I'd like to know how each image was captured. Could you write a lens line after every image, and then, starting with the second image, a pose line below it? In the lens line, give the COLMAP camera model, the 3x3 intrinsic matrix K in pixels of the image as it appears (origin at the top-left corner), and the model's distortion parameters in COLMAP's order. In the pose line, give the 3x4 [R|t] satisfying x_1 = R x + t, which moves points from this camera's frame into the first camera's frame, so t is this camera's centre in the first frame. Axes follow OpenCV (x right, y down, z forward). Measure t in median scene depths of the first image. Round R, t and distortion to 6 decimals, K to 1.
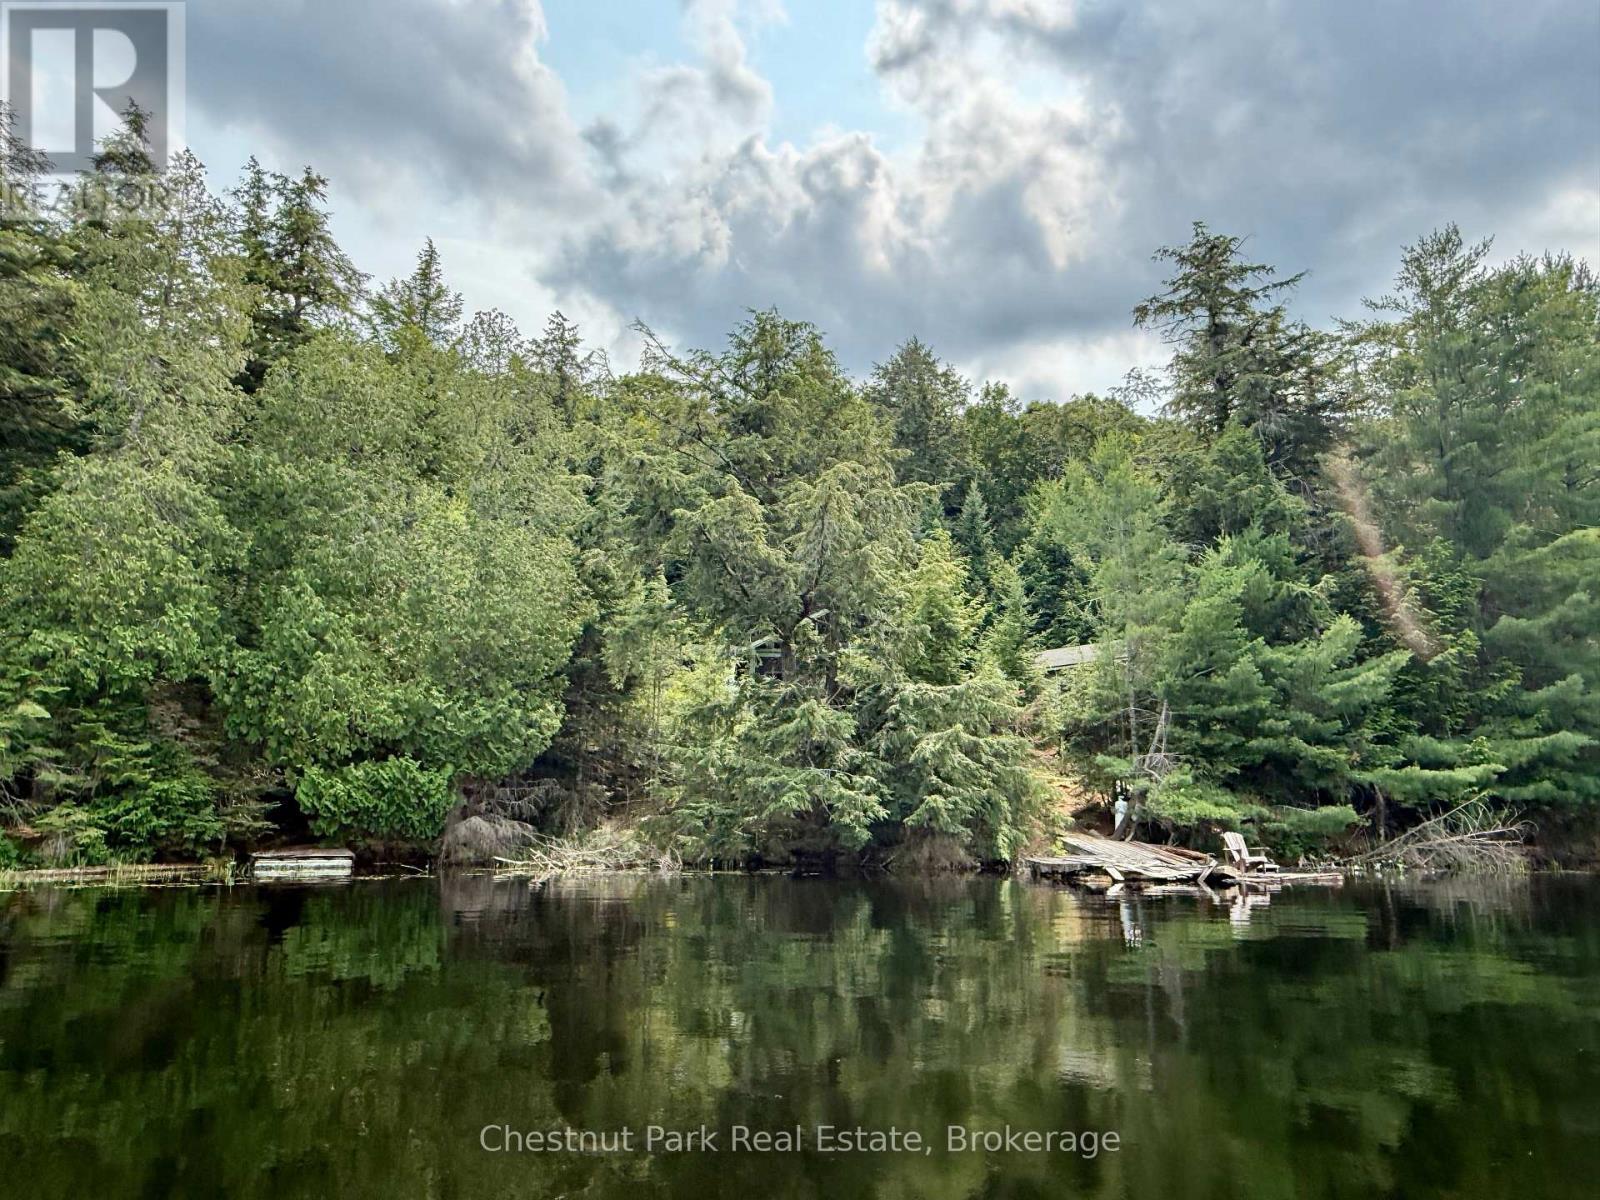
lens RADIAL K [[1218.4, 0, 800.0], [0, 1218.4, 600.0], [0, 0, 1]] dist [0.000703, -0.000227]
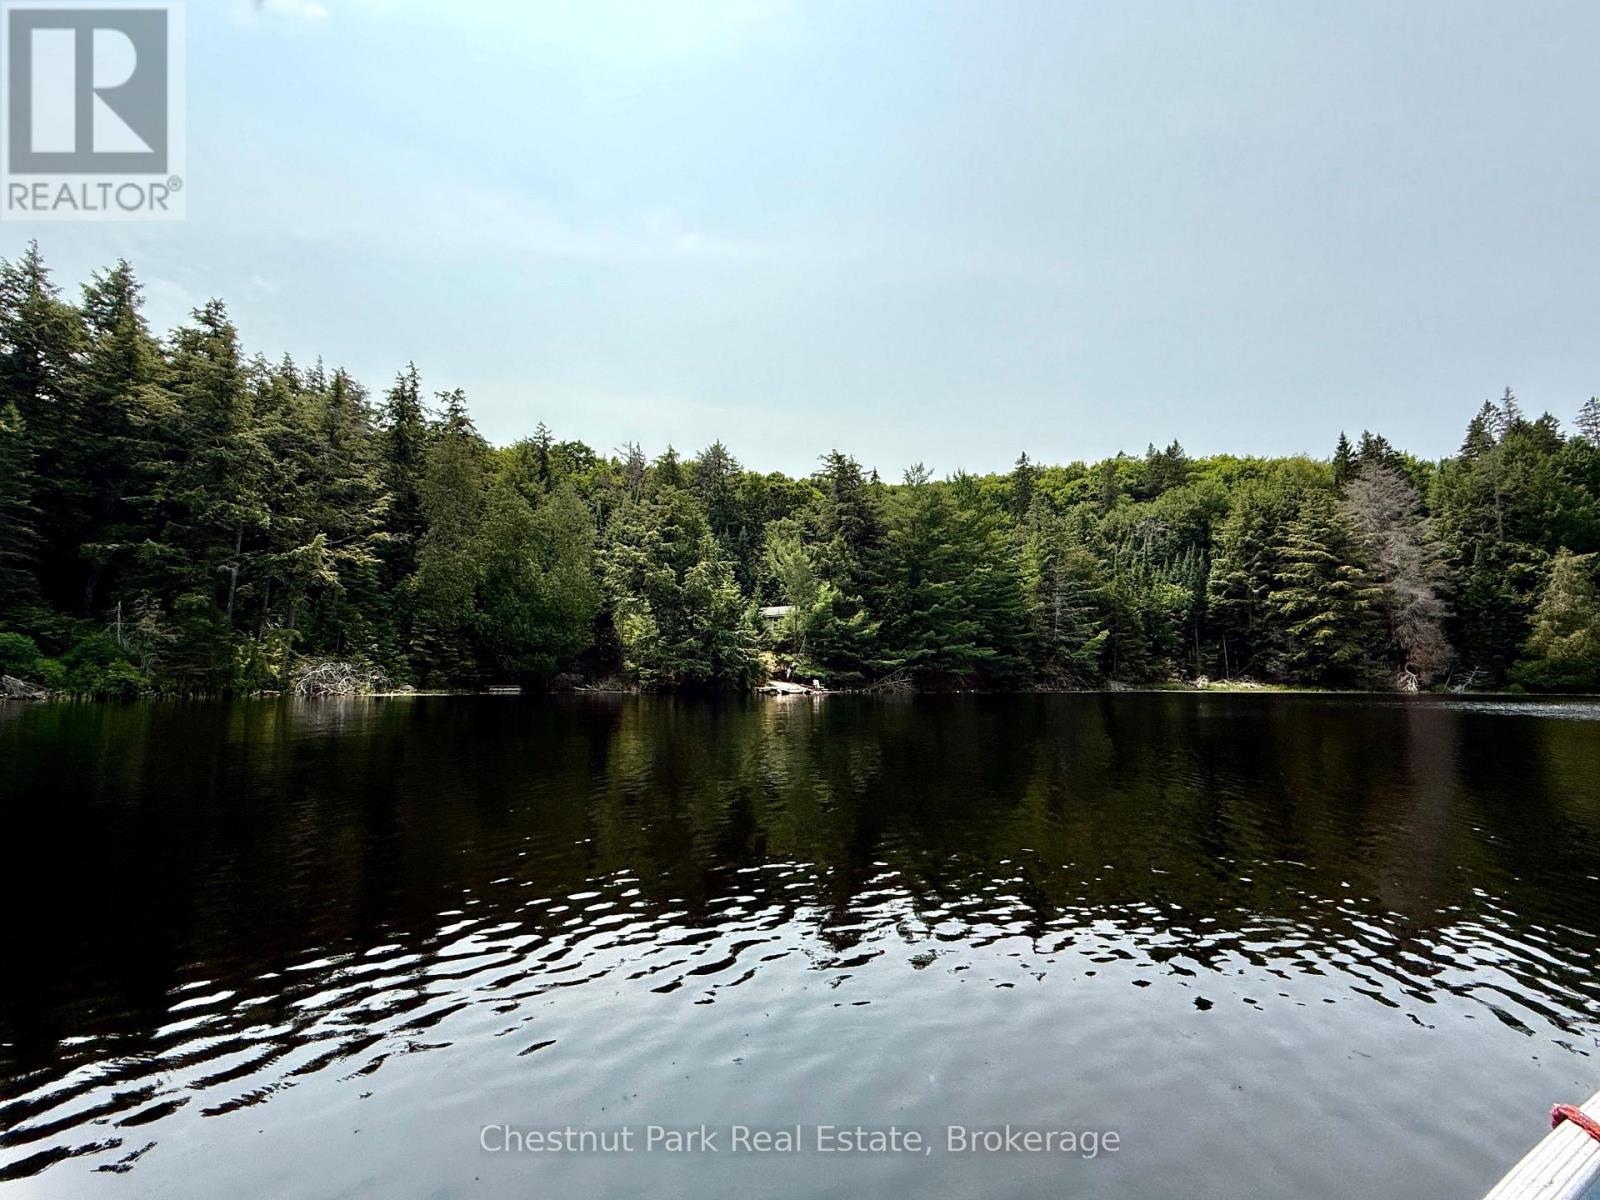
lens RADIAL K [[631.2, 0, 800.0], [0, 631.2, 600.0], [0, 0, 1]] dist [-0.001124, 0.000181]
pose [[0.971366, 0.033504, 0.235214, -0.083601], [-0.047902, 0.997294, 0.055765, -0.096719], [-0.232709, -0.065435, 0.970343, -0.519579]]
